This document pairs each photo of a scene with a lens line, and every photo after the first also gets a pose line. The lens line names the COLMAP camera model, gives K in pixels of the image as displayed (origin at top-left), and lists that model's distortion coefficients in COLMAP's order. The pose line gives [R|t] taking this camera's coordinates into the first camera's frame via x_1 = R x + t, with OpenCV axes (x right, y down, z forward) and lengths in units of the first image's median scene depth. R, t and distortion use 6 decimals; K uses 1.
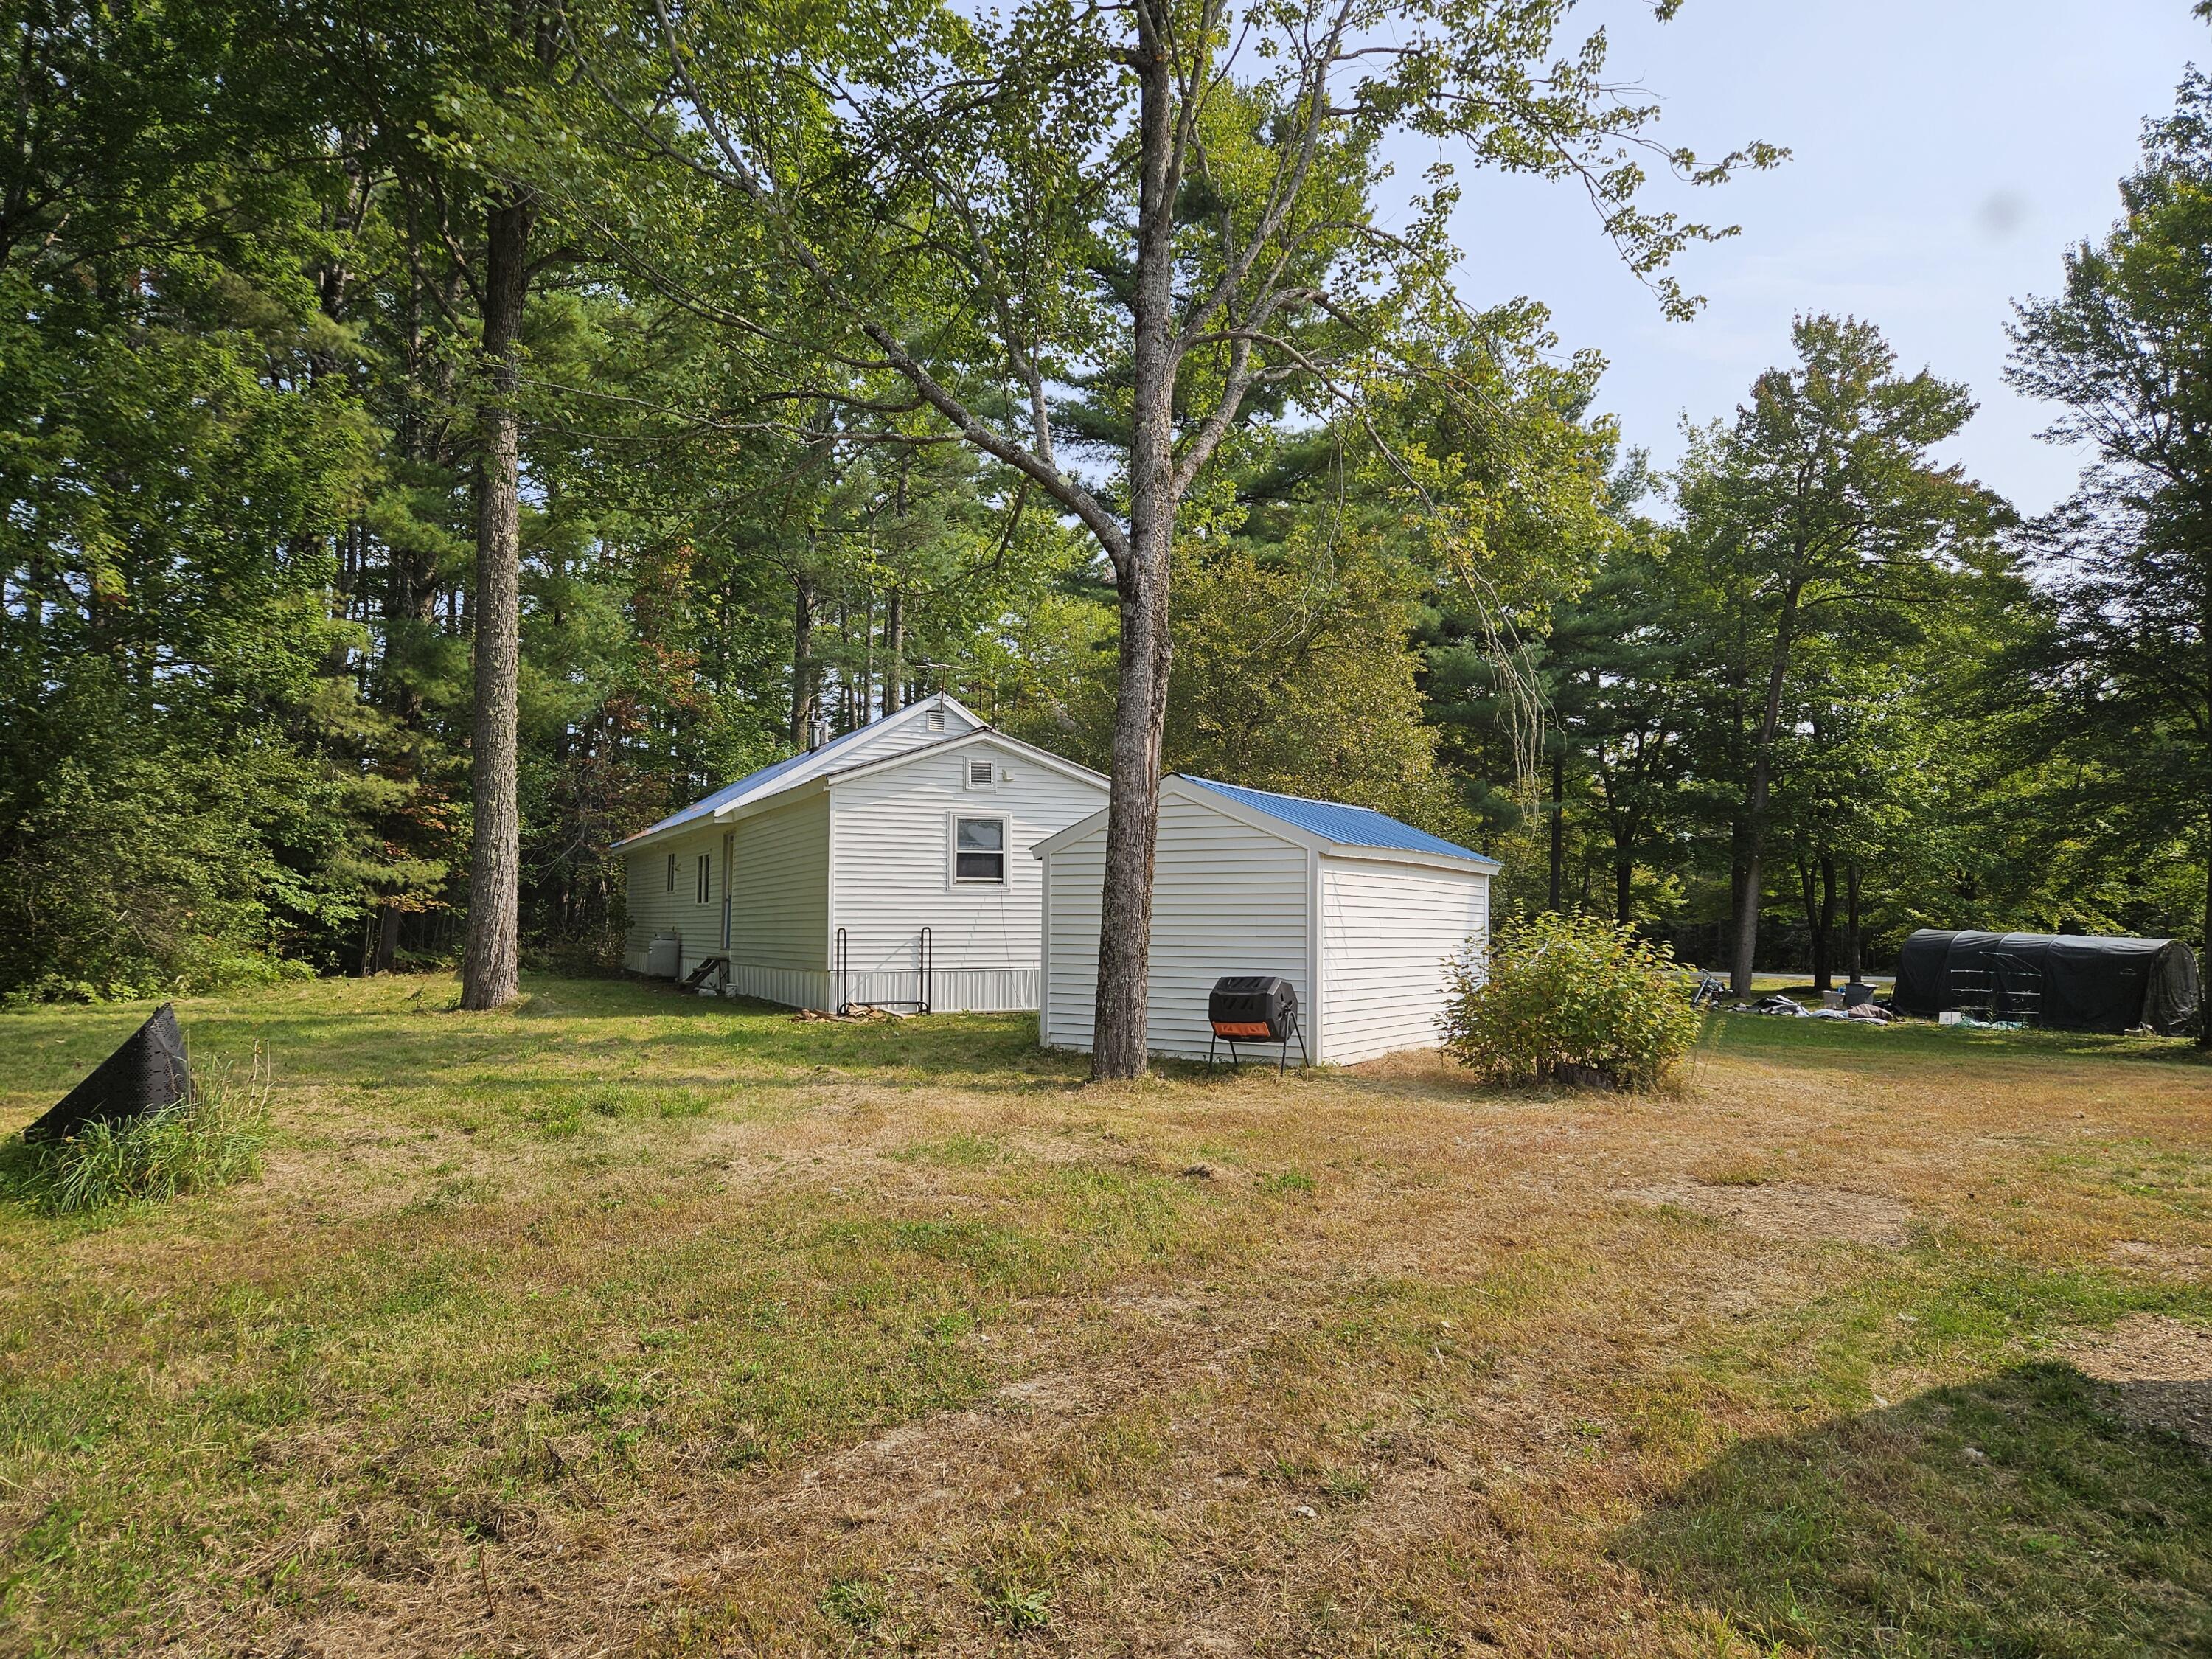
lens RADIAL K [[1480.6, 0, 1103.5], [0, 1480.6, 830.3], [0, 0, 1]] dist [0.033086, -0.000540]
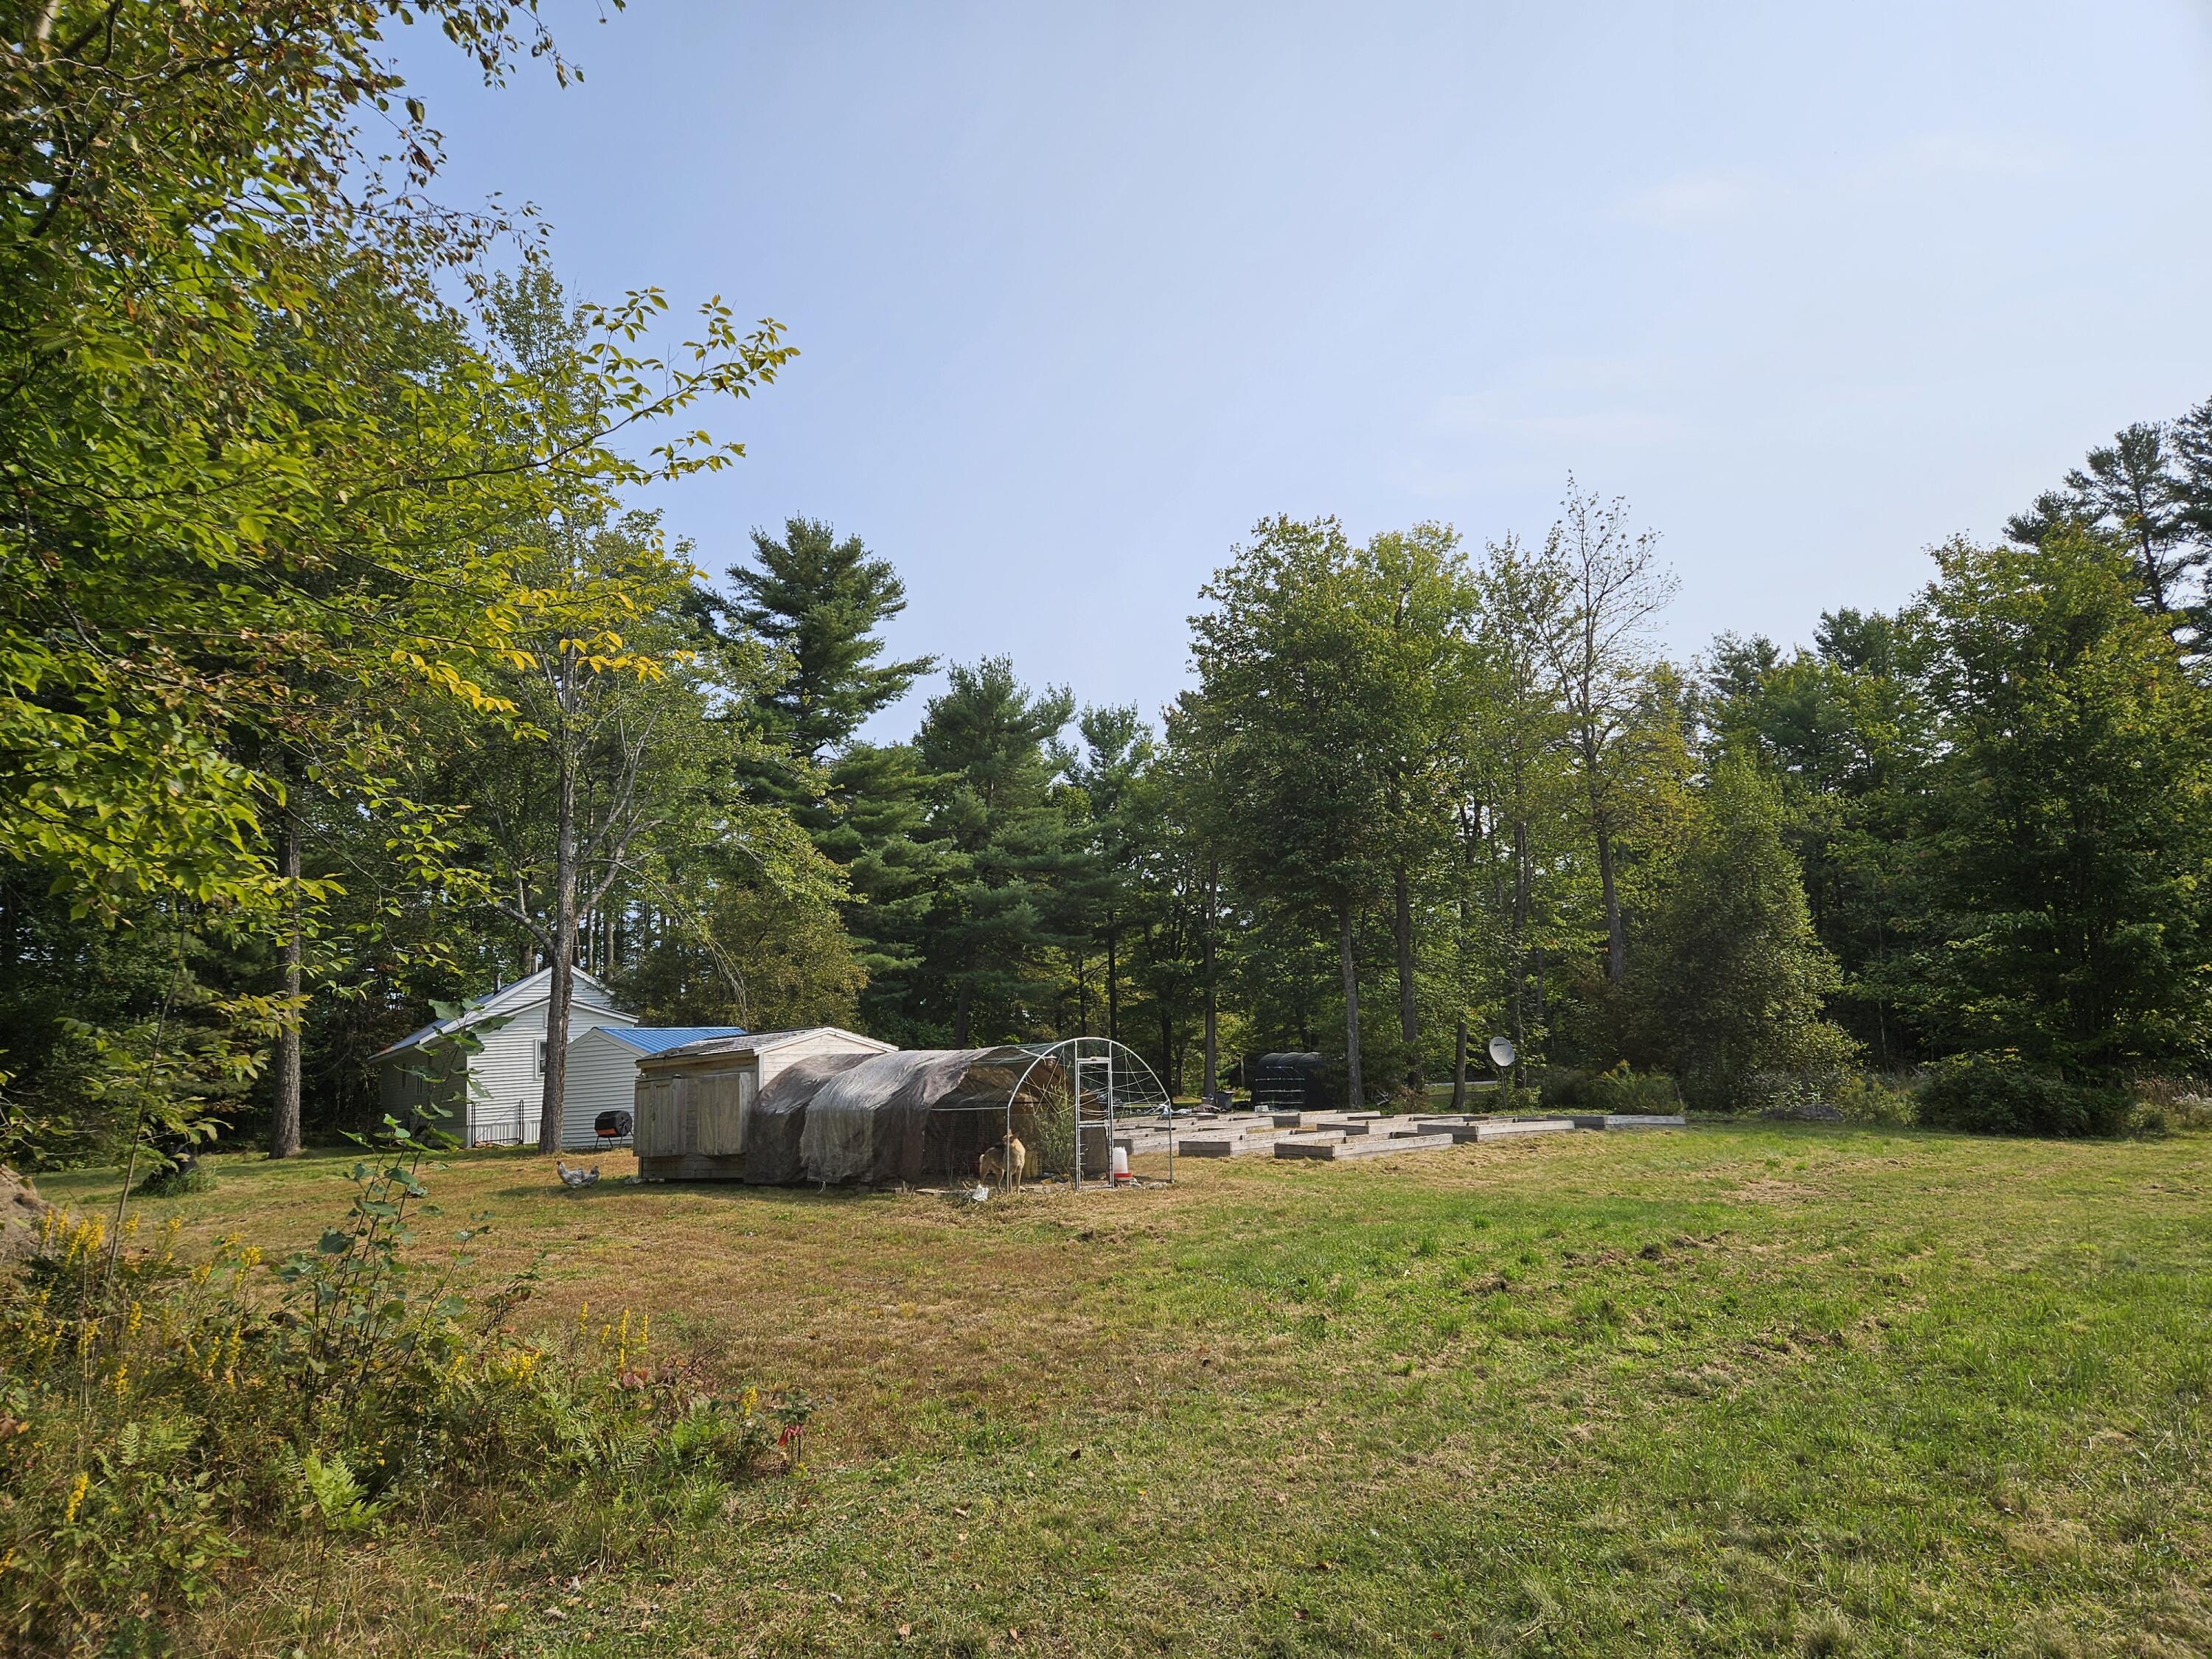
lens RADIAL K [[1480.6, 0, 1109.4], [0, 1480.6, 829.1], [0, 0, 1]] dist [0.033086, -0.000540]
pose [[0.991626, -0.041778, 0.122199, 0.340921], [0.054114, 0.993572, -0.099434, -0.042351], [-0.117259, 0.105214, 0.987512, -0.863566]]
